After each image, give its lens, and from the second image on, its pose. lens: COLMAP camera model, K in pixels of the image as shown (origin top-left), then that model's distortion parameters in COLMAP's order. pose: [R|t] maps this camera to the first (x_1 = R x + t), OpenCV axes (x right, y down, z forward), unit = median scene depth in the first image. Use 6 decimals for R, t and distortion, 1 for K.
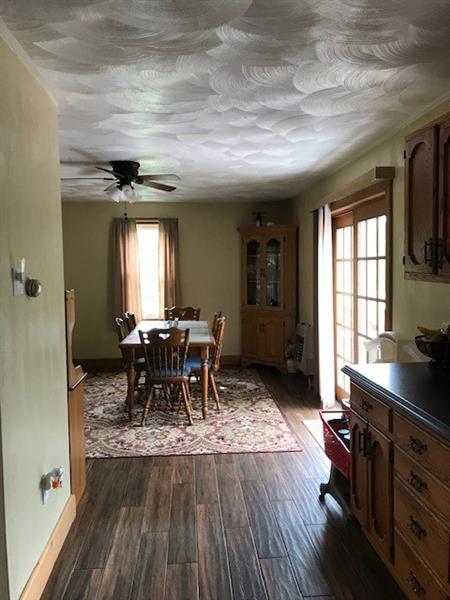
lens RADIAL K [[491.5, 0, 225.0], [0, 491.5, 300.0], [0, 0, 1]] dist [-0.006211, -0.003284]
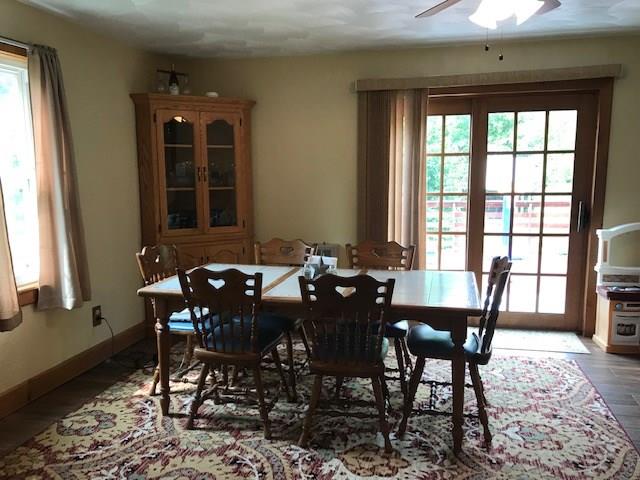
lens RADIAL K [[524.2, 0, 320.0], [0, 524.2, 240.0], [0, 0, 1]] dist [-0.006211, -0.003284]
pose [[0.303035, -0.126275, 0.944576, -0.694220], [0.072069, 0.991380, 0.109411, -0.046518], [-0.950250, 0.034919, 0.309524, 0.895598]]
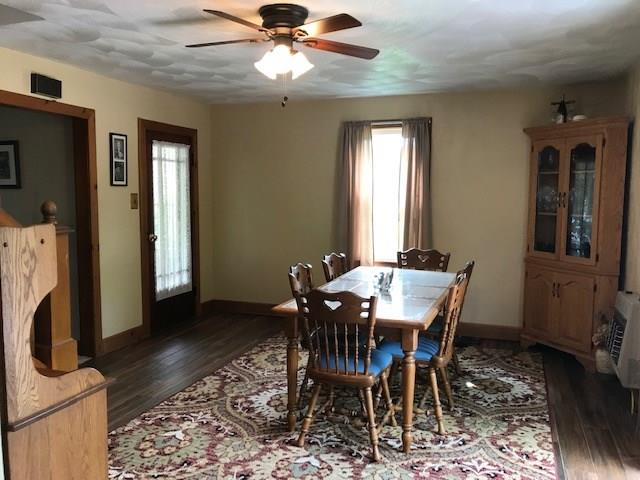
lens RADIAL K [[528.3, 0, 312.4], [0, 528.3, 242.0], [0, 0, 1]] dist [0.005606, -0.002195]
pose [[0.906536, 0.051666, -0.418954, 0.099539], [-0.039963, 0.998528, 0.036666, -0.020305], [0.420232, -0.016497, 0.907267, 0.370948]]
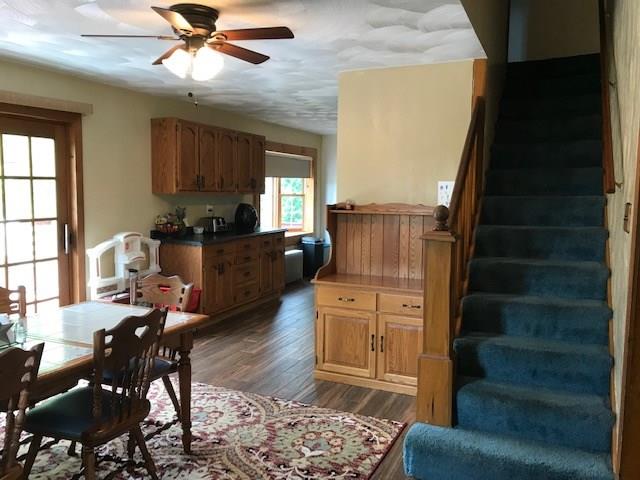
lens RADIAL K [[524.2, 0, 320.0], [0, 524.2, 240.0], [0, 0, 1]] dist [-0.006211, -0.003284]
pose [[-0.879620, -0.047830, 0.473266, -0.571546], [0.028232, 0.987929, 0.152316, -0.084958], [-0.474838, 0.147341, -0.867651, 1.333723]]
